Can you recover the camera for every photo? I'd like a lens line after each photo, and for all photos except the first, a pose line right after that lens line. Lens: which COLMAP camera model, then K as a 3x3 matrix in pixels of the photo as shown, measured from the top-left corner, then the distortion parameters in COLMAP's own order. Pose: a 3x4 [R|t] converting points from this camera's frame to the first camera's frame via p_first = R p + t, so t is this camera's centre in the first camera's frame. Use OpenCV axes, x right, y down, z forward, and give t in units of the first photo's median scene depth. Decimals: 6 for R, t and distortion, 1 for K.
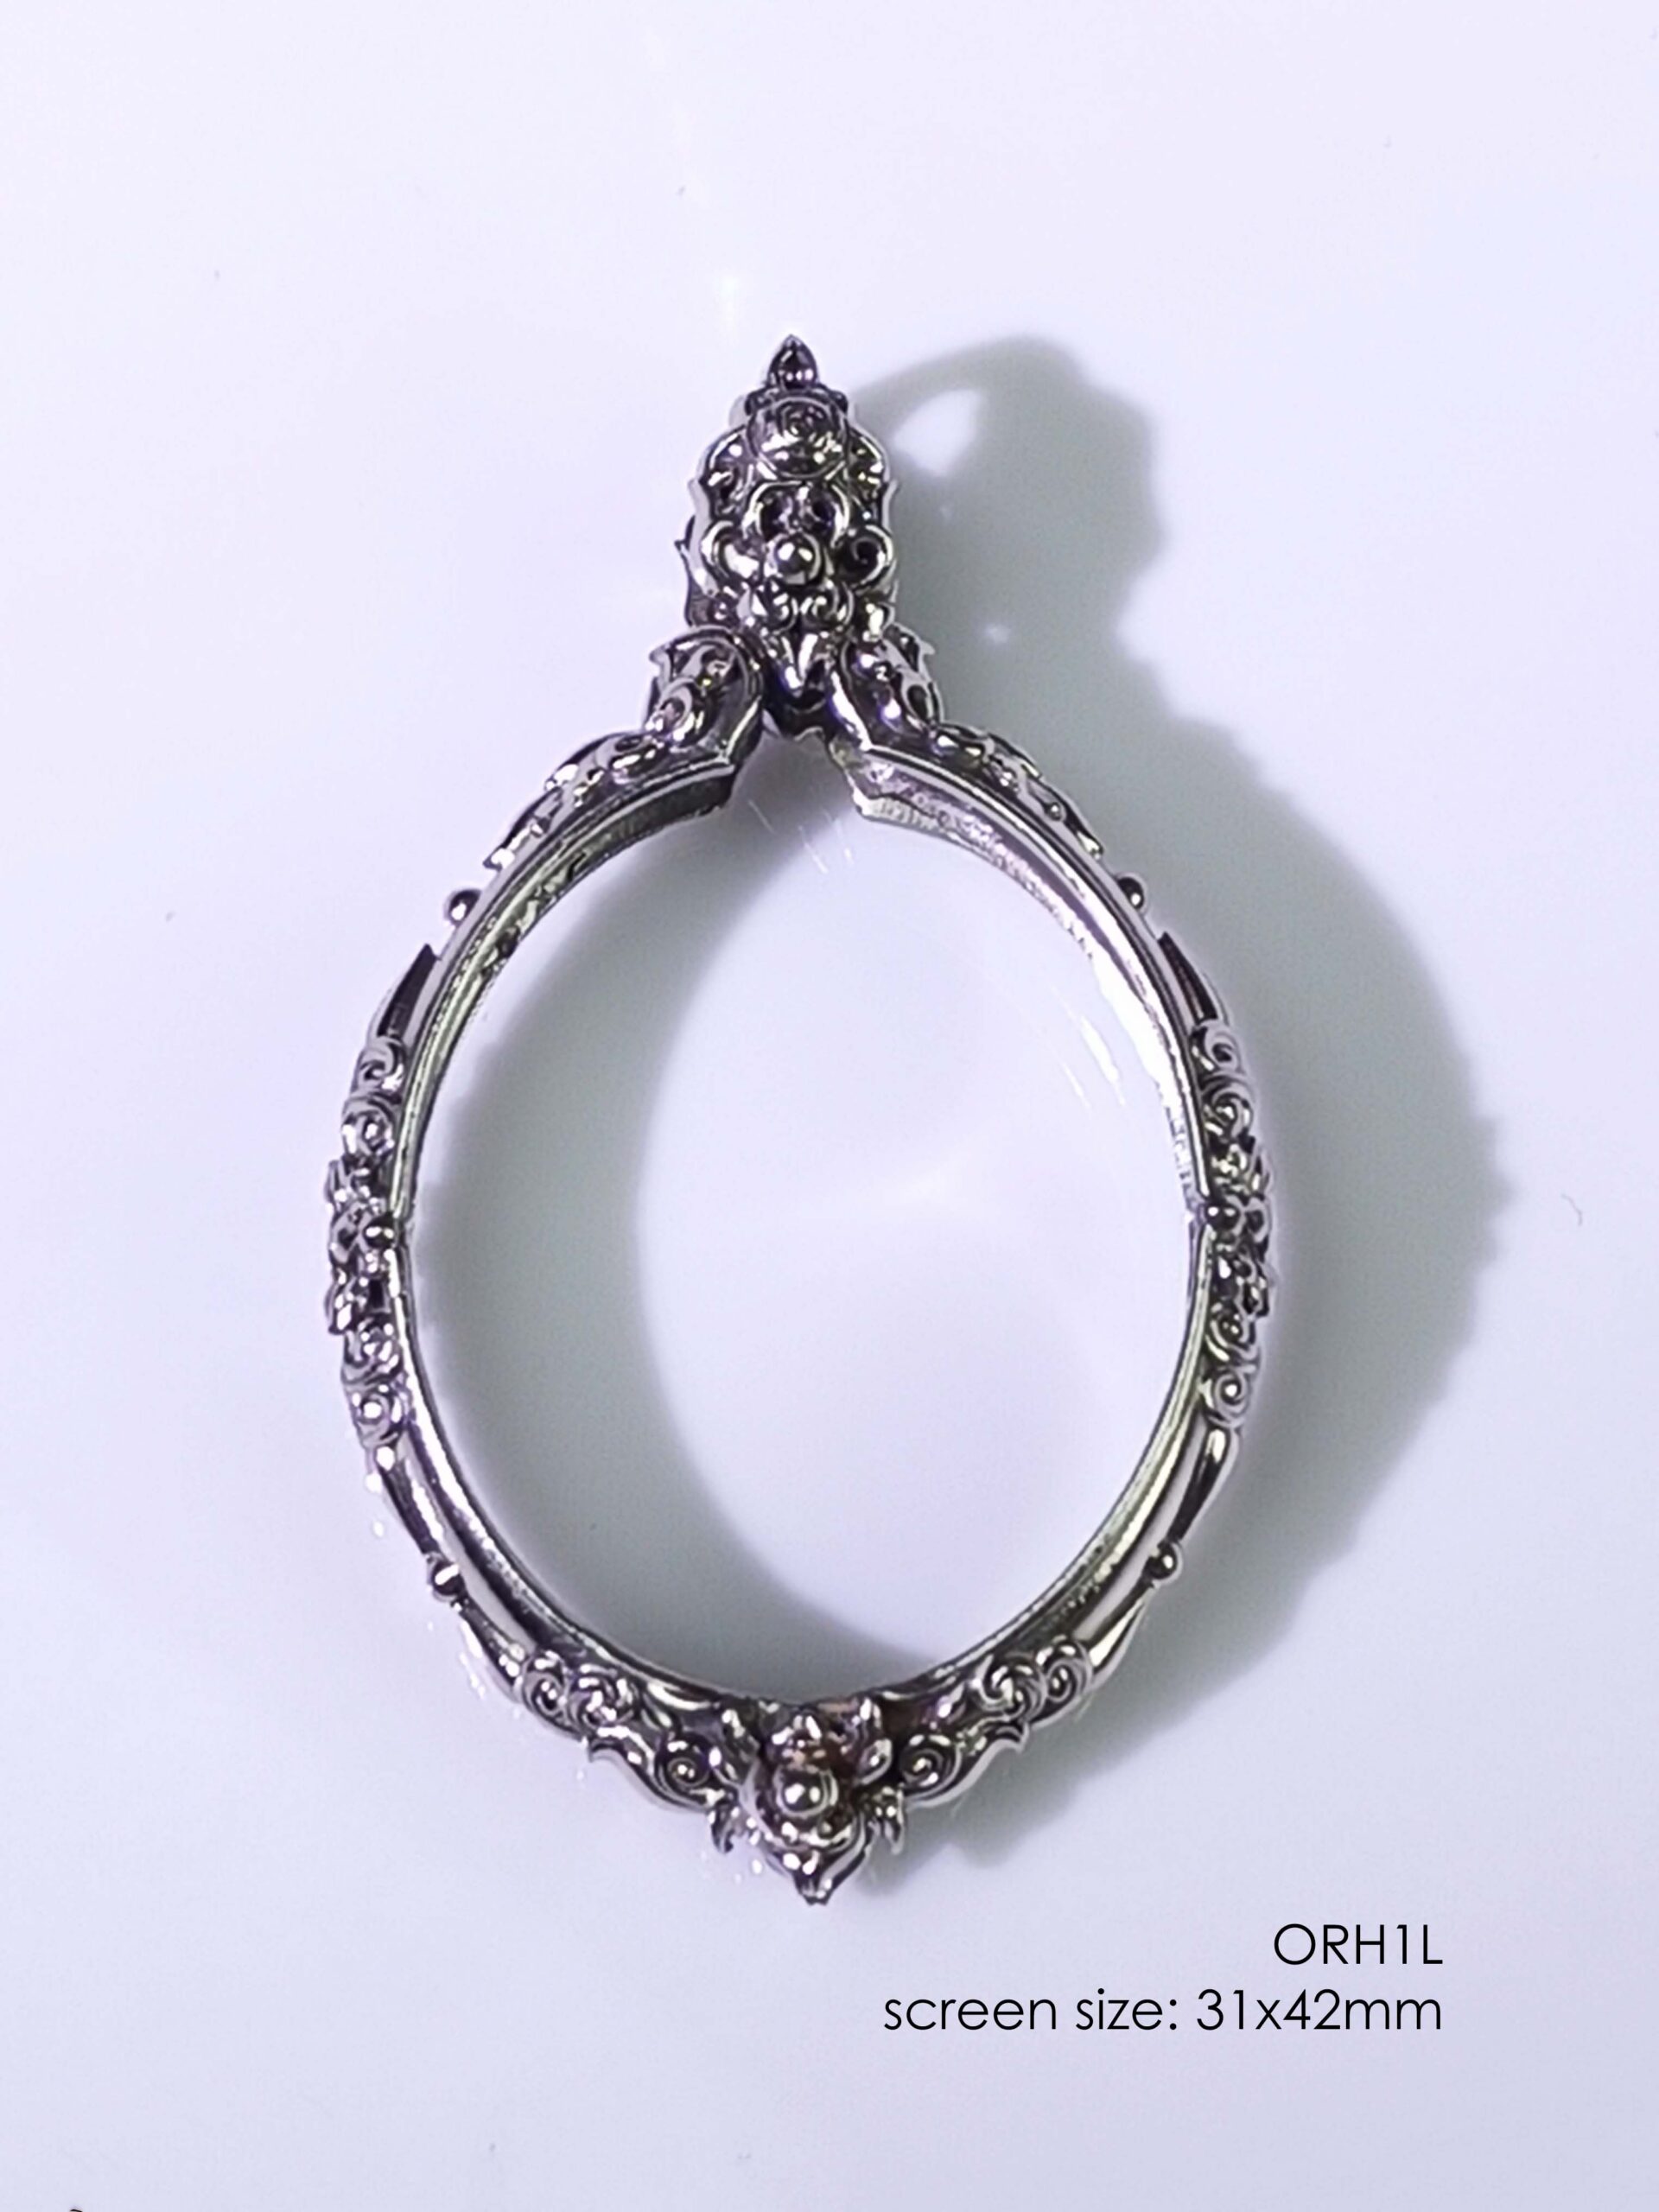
lens RADIAL K [[6170.8, 0, 820.8], [0, 6170.8, 1107.6], [0, 0, 1]] dist [-0.547816, 0.000000]
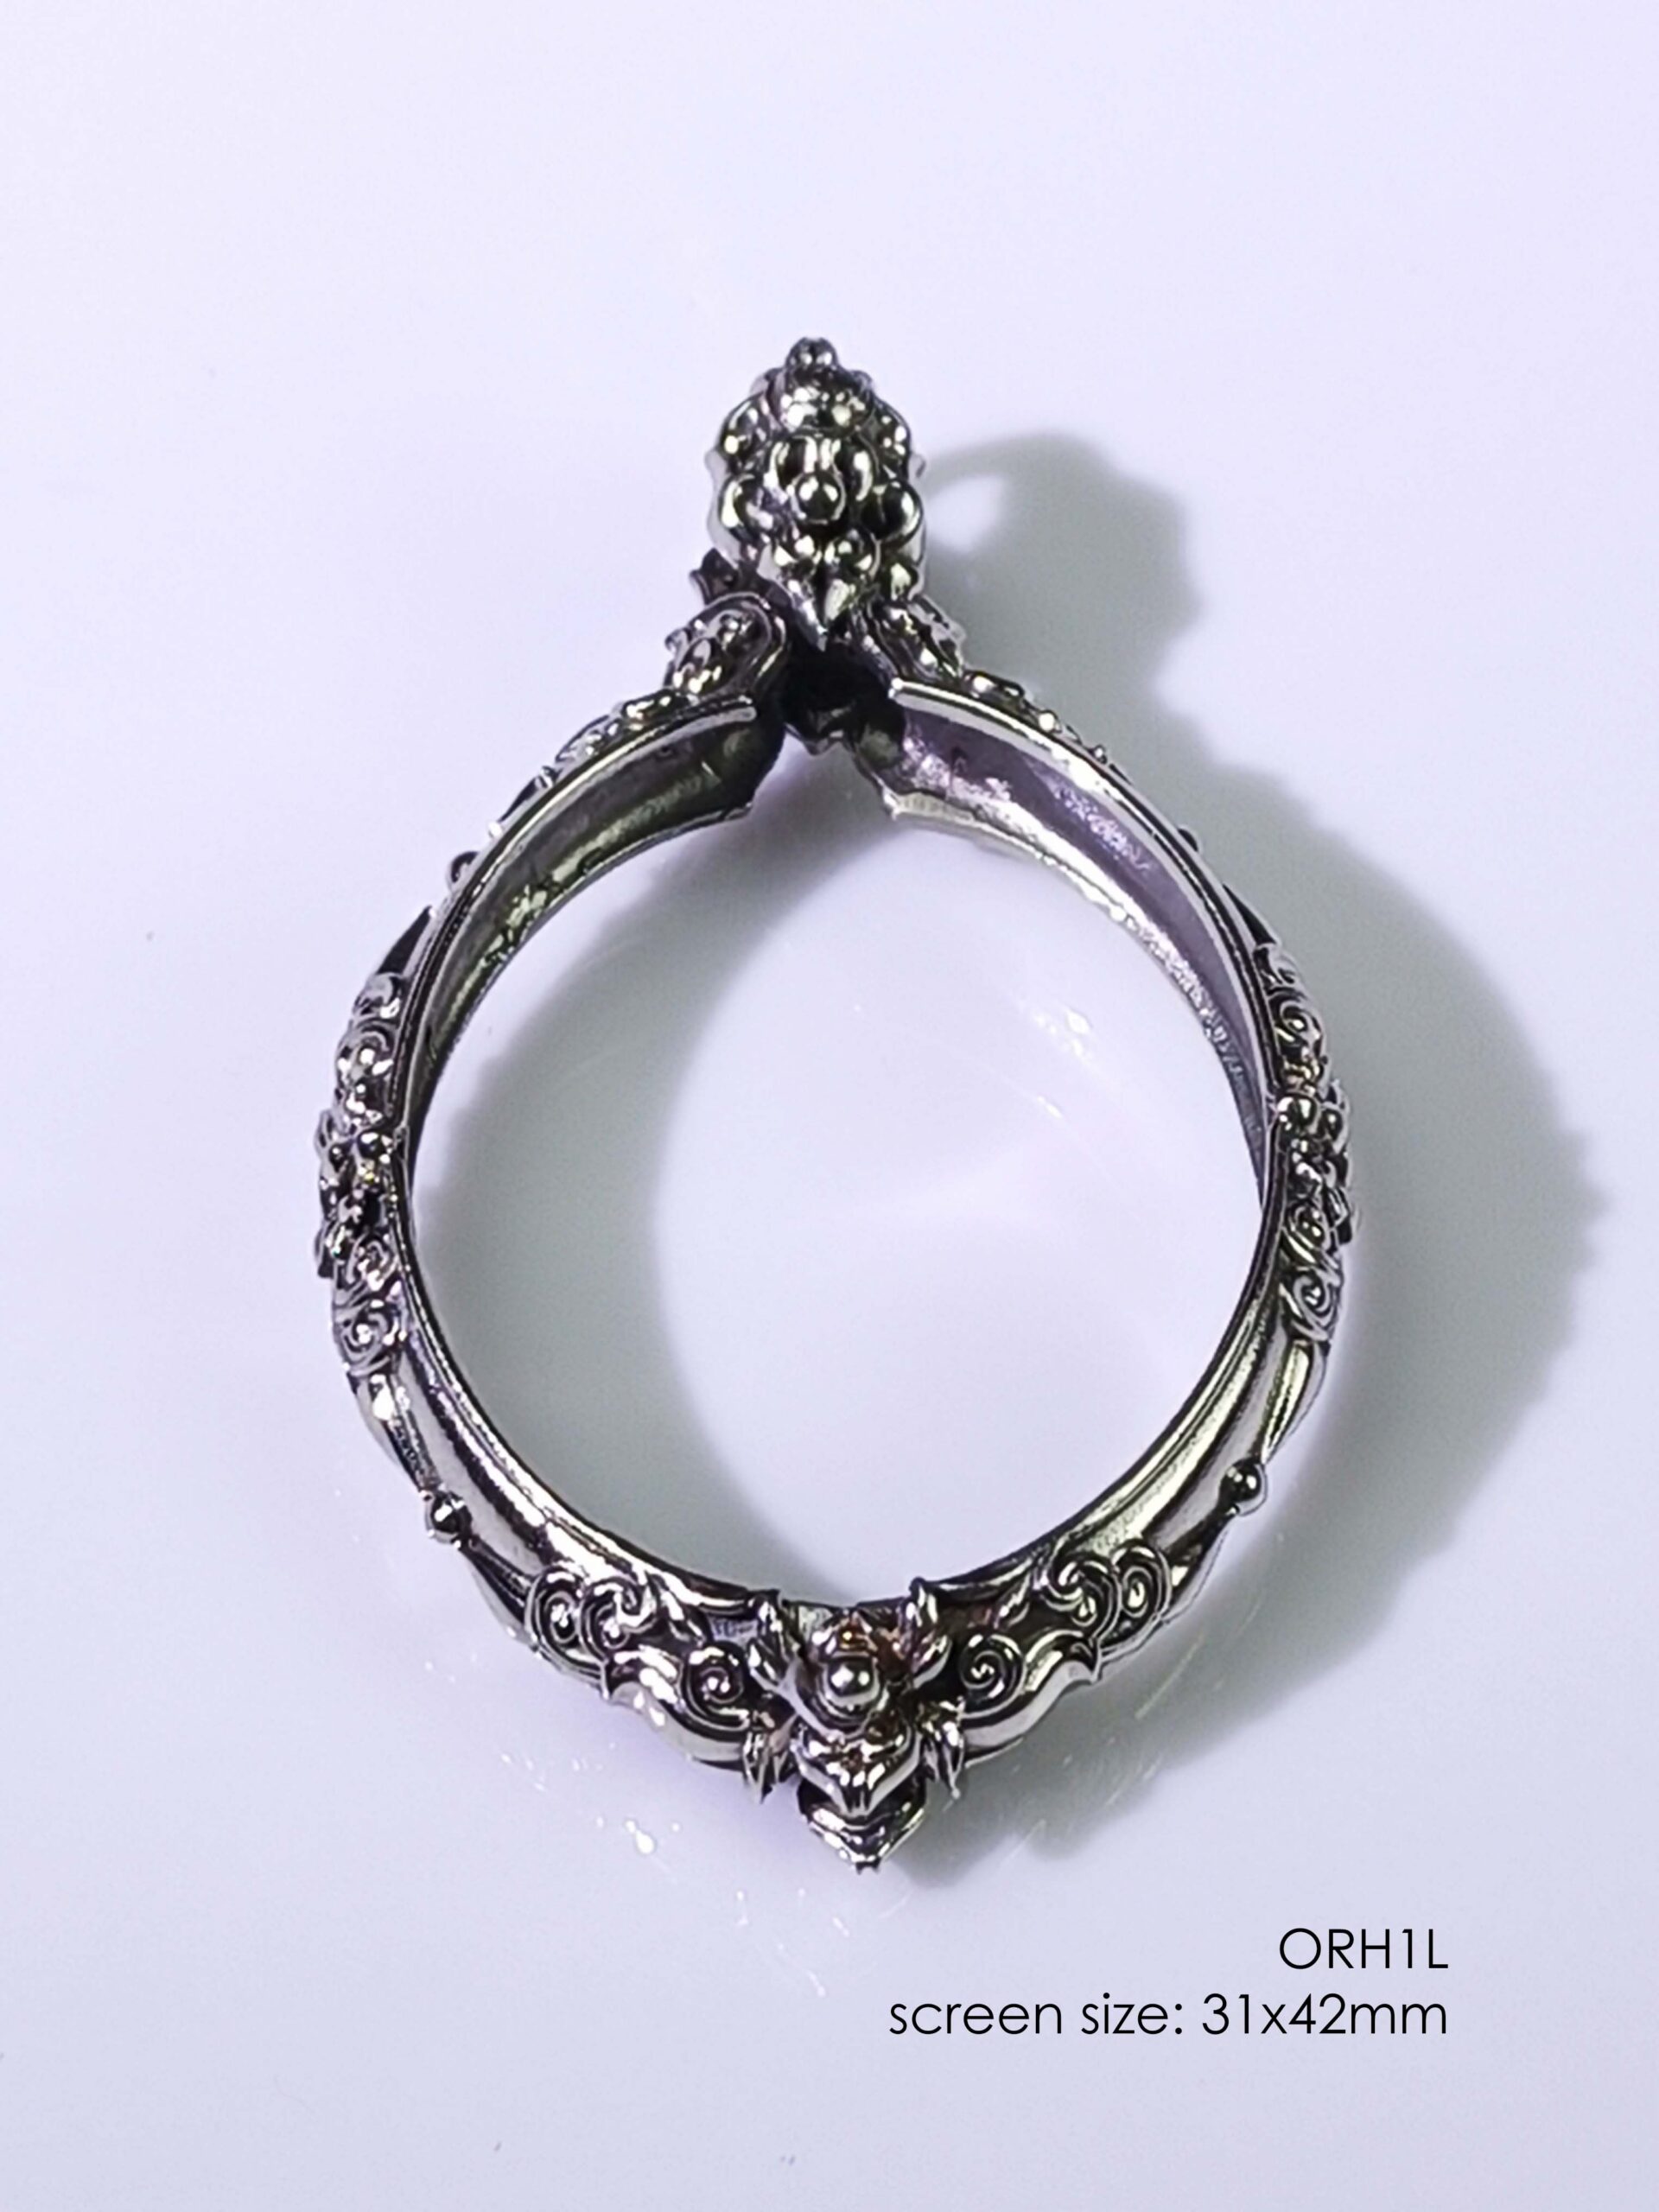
lens RADIAL K [[6170.8, 0, 830.8], [0, 6170.8, 1107.1], [0, 0, 1]] dist [-0.547816, 0.000000]
pose [[0.999851, -0.012675, 0.011728, -0.014476], [0.015798, 0.945659, -0.324777, 0.305759], [-0.006974, 0.324914, 0.945718, 0.131199]]
